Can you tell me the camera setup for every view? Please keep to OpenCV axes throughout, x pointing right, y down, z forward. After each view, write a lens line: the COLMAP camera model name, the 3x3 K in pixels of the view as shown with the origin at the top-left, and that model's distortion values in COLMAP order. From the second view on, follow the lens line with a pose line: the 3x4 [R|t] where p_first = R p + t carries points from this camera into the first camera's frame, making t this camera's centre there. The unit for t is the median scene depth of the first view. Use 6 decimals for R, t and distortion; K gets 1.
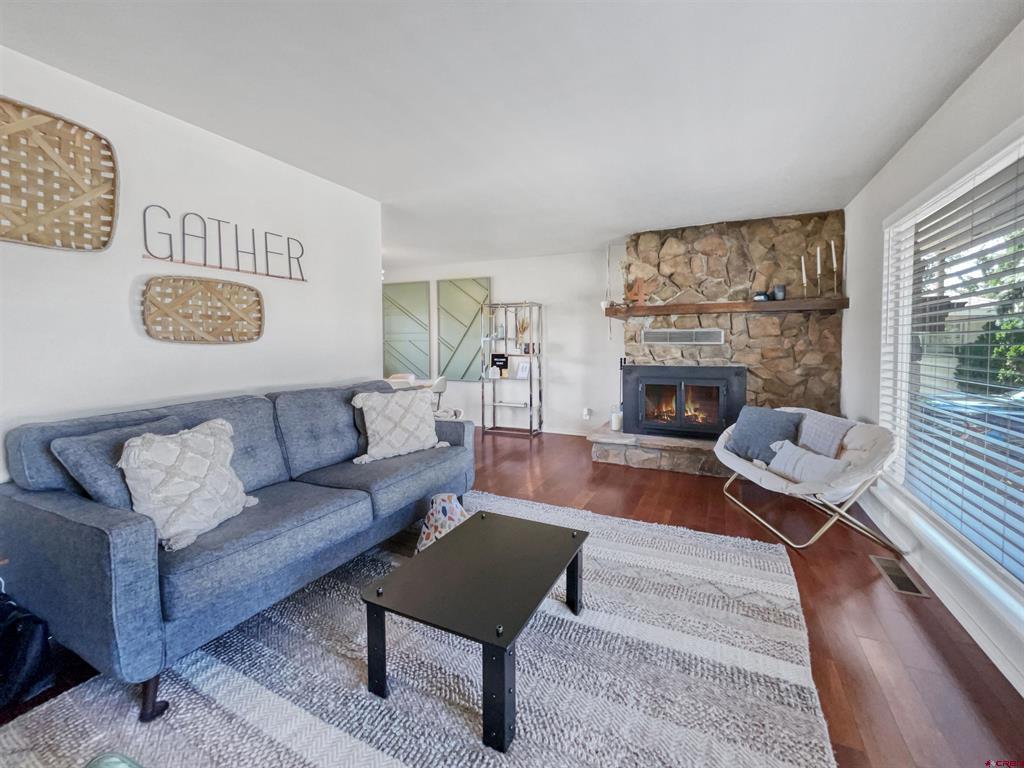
lens RADIAL K [[440.7, 0, 493.1], [0, 440.7, 354.4], [0, 0, 1]] dist [-0.000440, 0.000177]
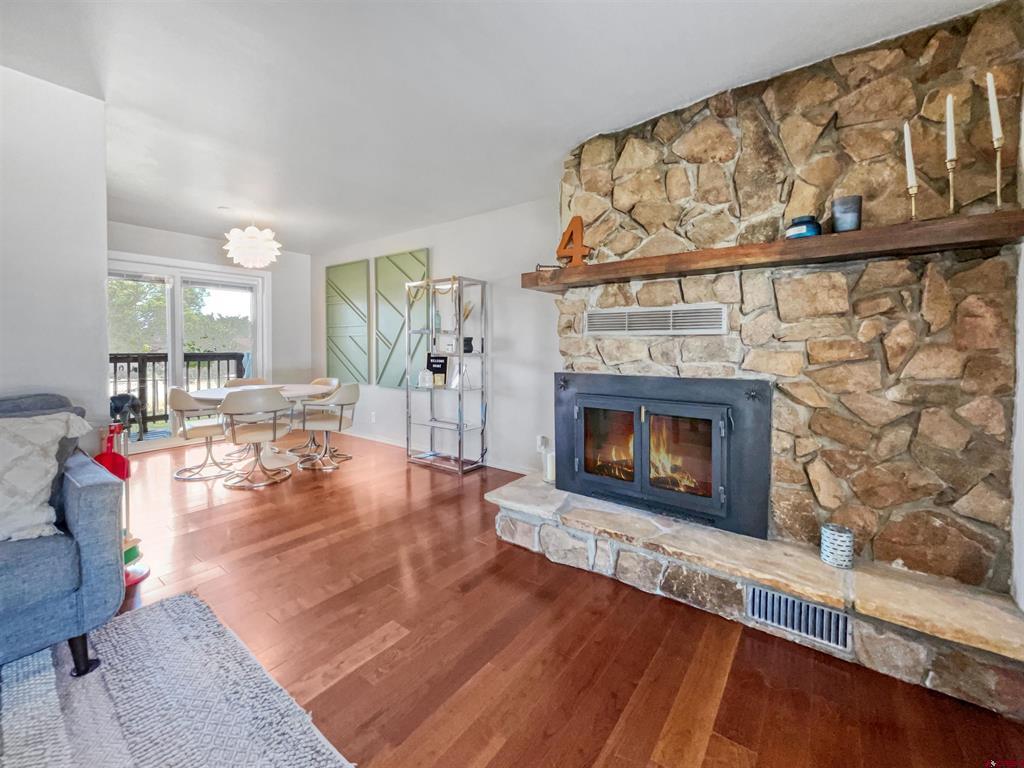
lens RADIAL K [[440.7, 0, 483.8], [0, 440.7, 353.7], [0, 0, 1]] dist [-0.000440, 0.000177]
pose [[0.980329, 0.005472, -0.197293, 0.356436], [-0.006069, 0.999979, -0.002419, 0.002268], [0.197276, 0.003569, 0.980342, 0.462015]]
